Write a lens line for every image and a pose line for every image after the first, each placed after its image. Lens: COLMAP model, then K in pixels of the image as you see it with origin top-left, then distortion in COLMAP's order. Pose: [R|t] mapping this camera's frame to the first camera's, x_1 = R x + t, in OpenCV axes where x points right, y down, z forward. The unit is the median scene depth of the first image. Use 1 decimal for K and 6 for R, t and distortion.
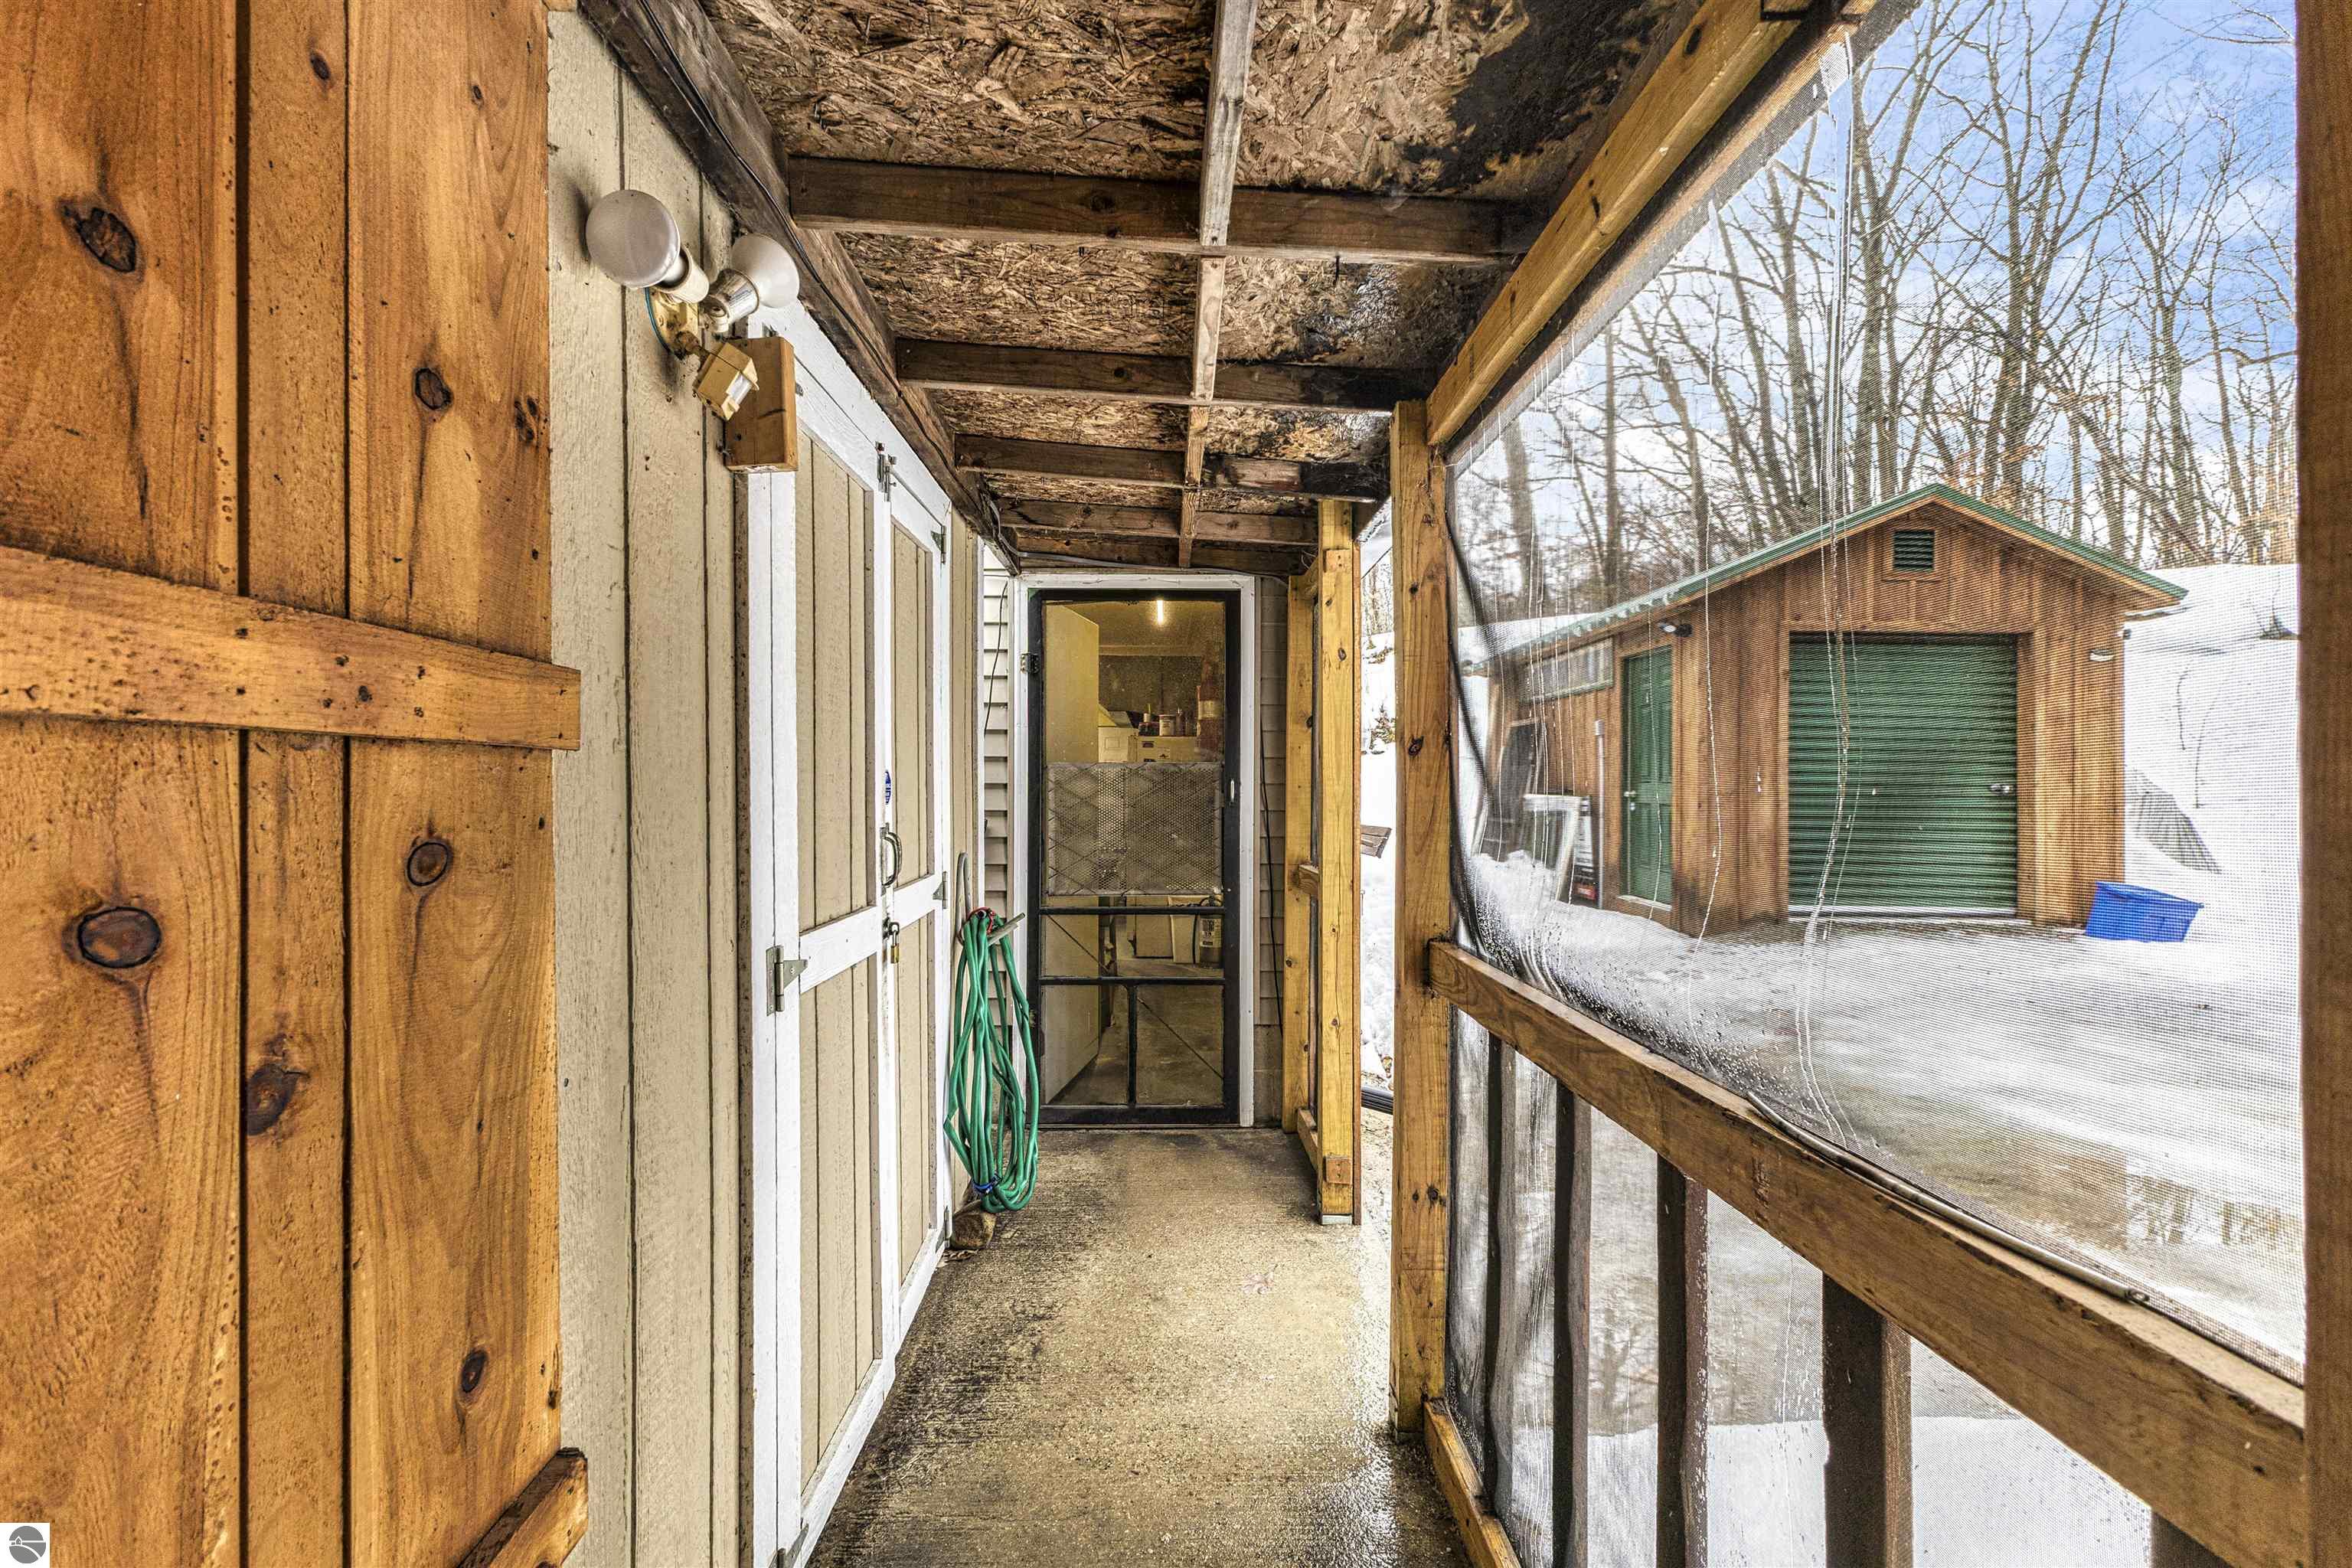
lens RADIAL K [[1014.8, 0, 1167.5], [0, 1014.8, 775.4], [0, 0, 1]] dist [-0.000551, 0.000288]
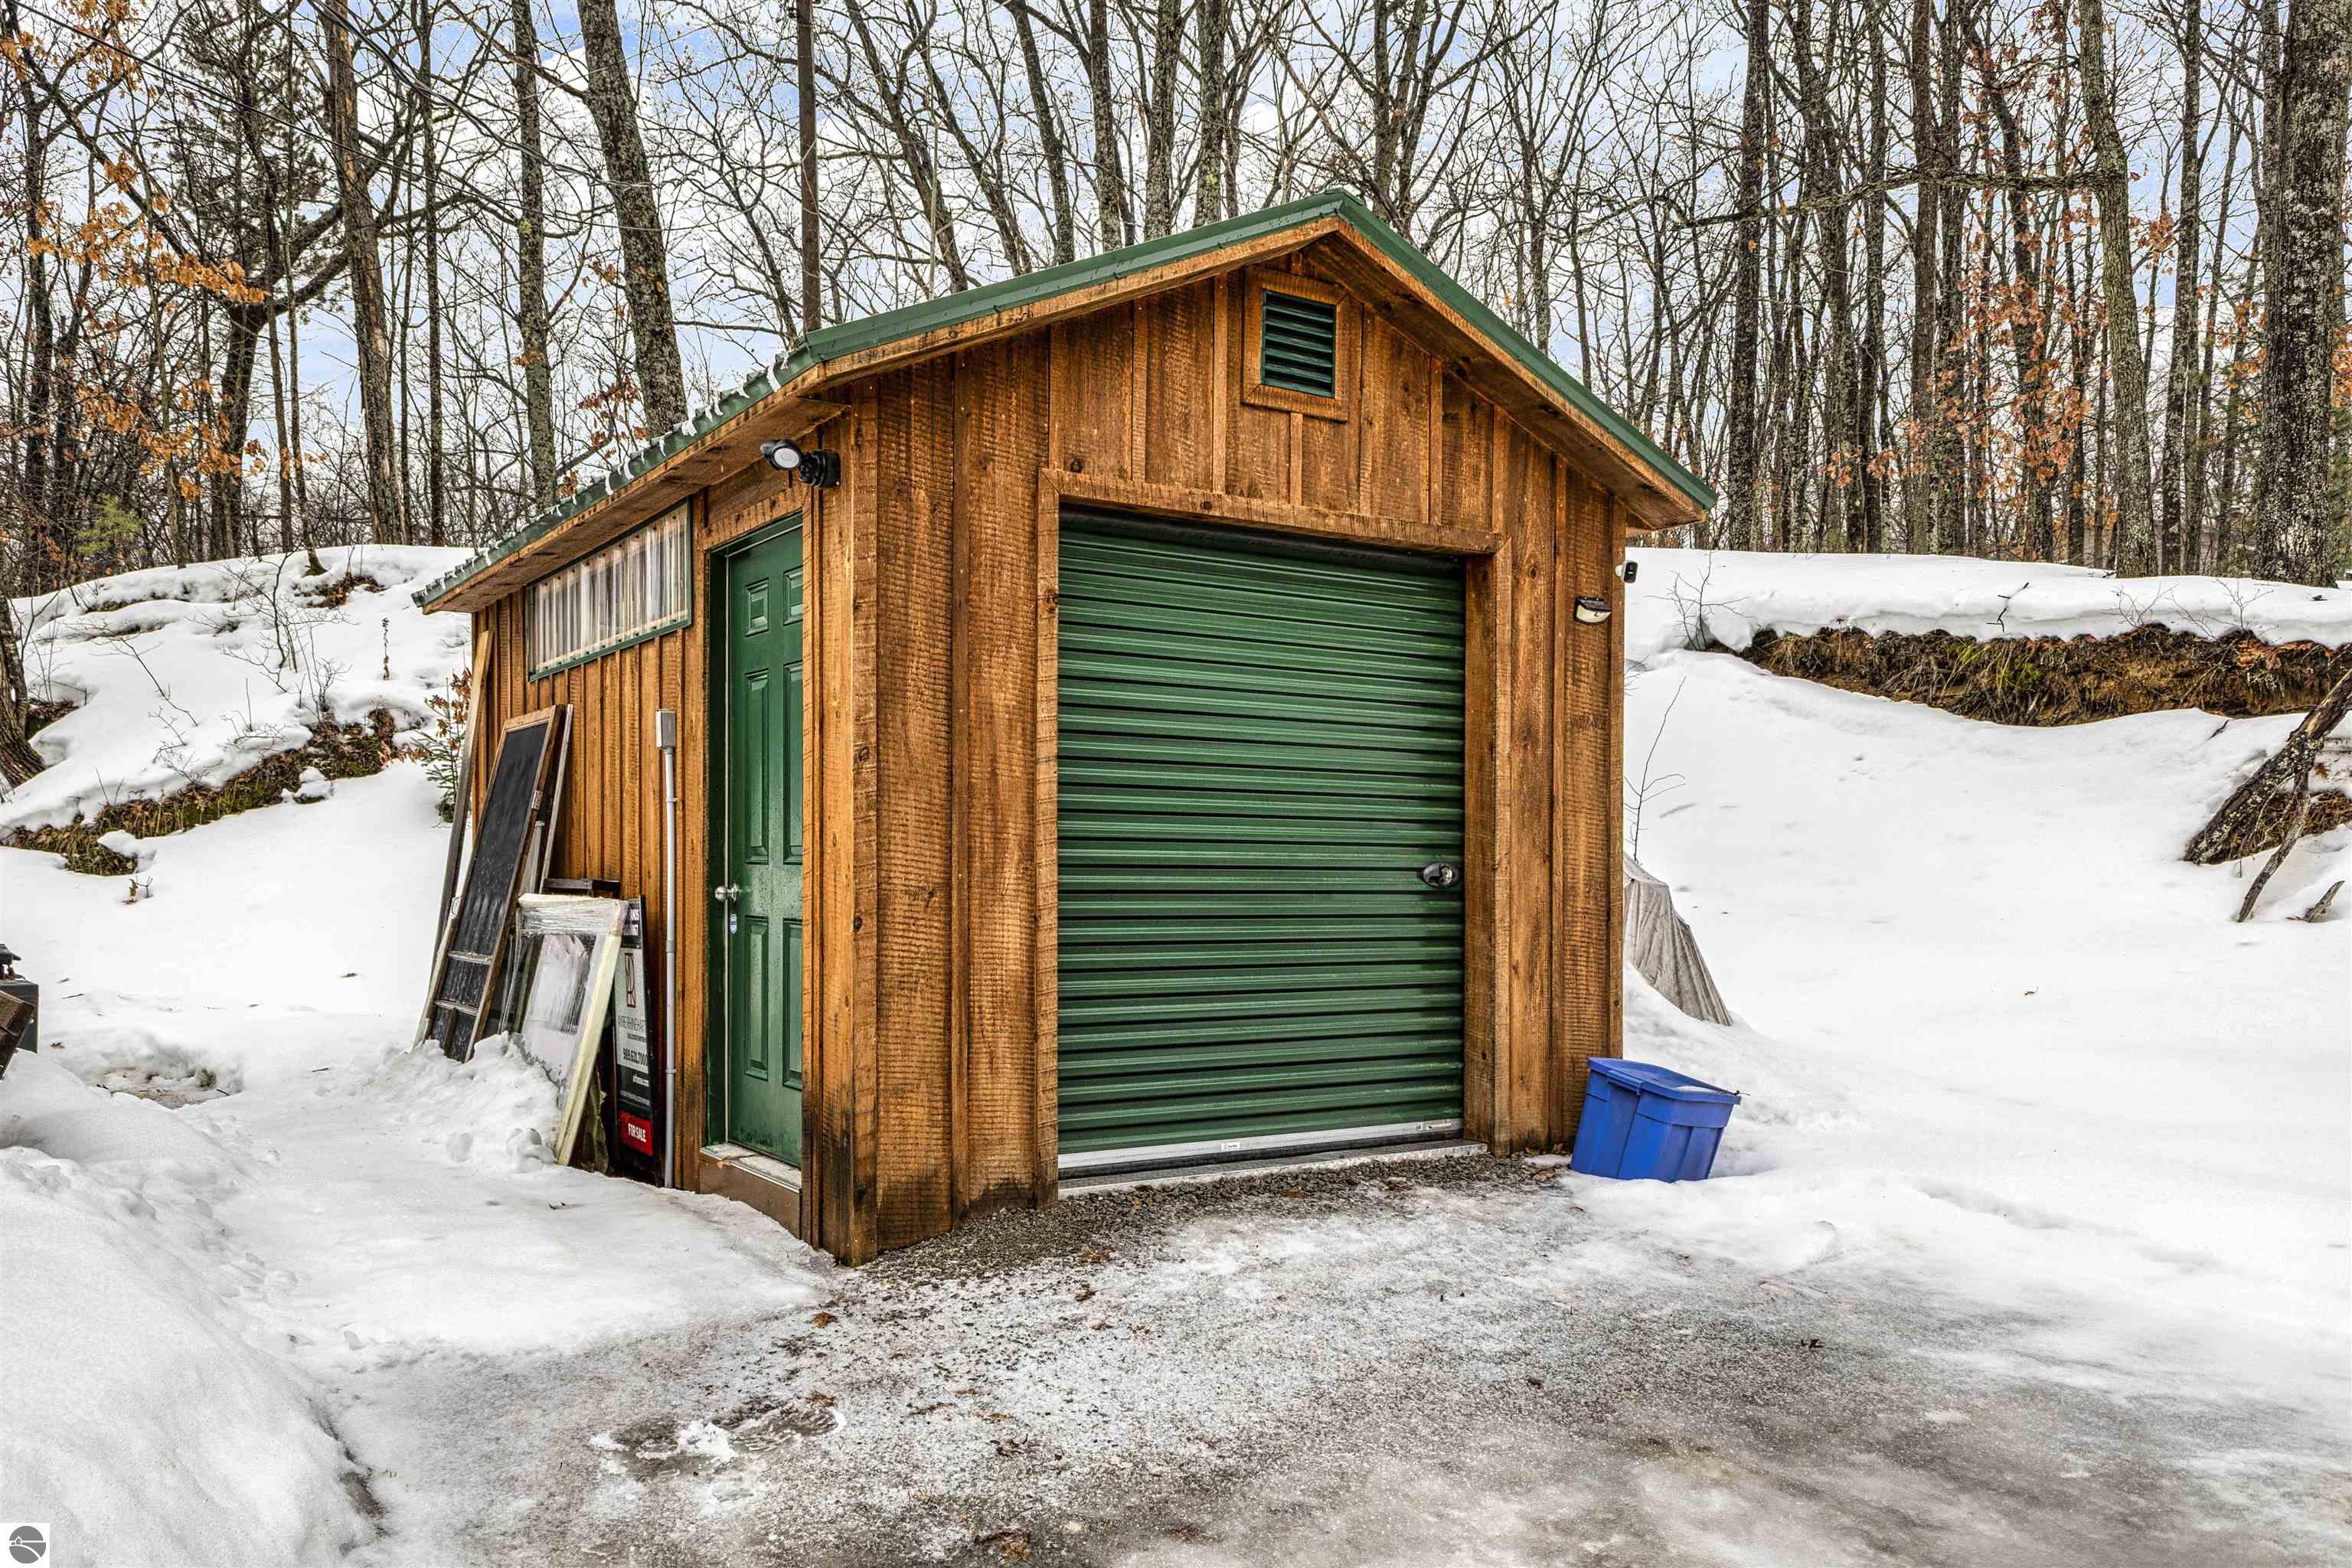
lens RADIAL K [[1761.7, 0, 1176.0], [0, 1761.7, 784.0], [0, 0, 1]] dist [0.004960, 0.000483]
pose [[0.830874, 0.023324, 0.555972, 0.249757], [-0.001672, 0.999221, -0.039421, 0.002925], [-0.556459, 0.031825, 0.830266, 0.371941]]
